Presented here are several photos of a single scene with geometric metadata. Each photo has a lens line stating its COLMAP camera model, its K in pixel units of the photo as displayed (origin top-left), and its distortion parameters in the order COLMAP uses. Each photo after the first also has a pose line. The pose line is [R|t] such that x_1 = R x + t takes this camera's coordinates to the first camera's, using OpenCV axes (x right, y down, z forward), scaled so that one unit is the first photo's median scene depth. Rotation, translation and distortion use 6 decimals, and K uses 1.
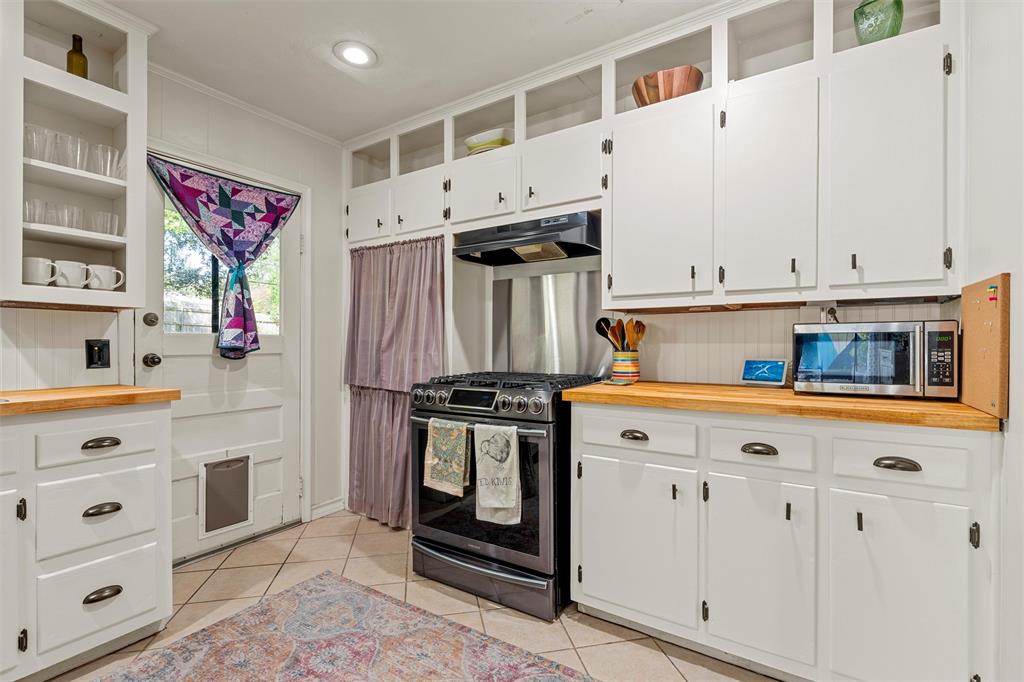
lens RADIAL K [[461.0, 0, 512.8], [0, 461.0, 345.9], [0, 0, 1]] dist [-0.000374, -0.000176]
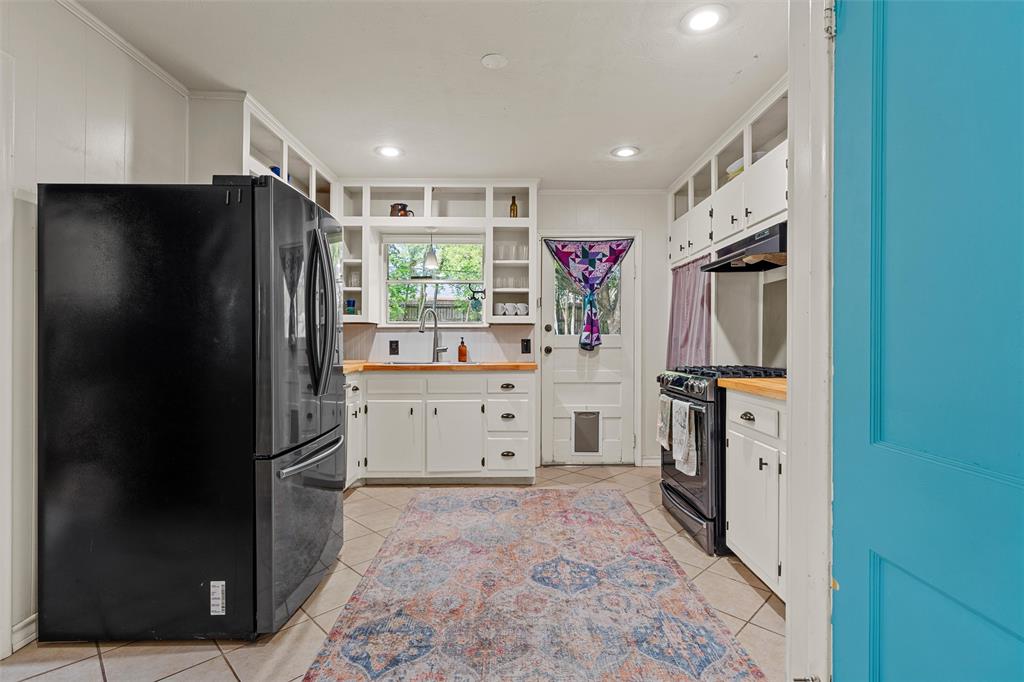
lens RADIAL K [[480.7, 0, 512.0], [0, 480.7, 341.0], [0, 0, 1]] dist [0.000197, -0.000036]
pose [[0.543193, 0.000943, -0.839607, 0.808842], [-0.001535, 0.999999, 0.000130, -0.005610], [0.839606, 0.001219, 0.543194, -0.184541]]
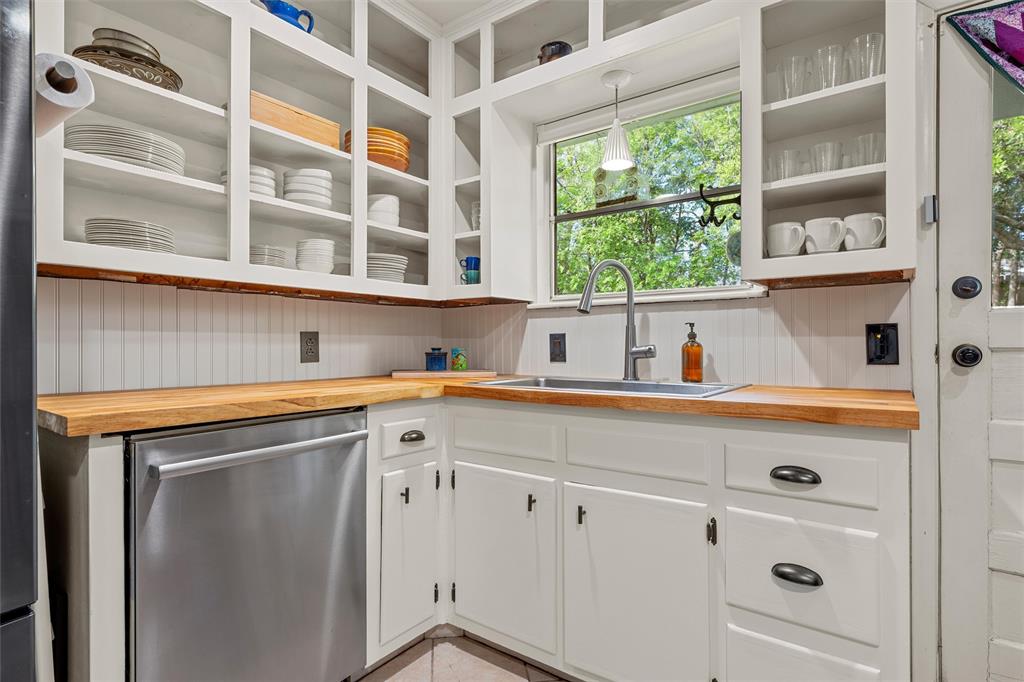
lens RADIAL K [[516.2, 0, 512.0], [0, 516.2, 341.0], [0, 0, 1]] dist [-0.004078, -0.000677]
pose [[-0.060536, -0.000129, -0.998166, -0.086925], [0.004358, 0.999990, -0.000394, 0.010219], [0.998157, -0.004374, -0.060535, 0.479433]]
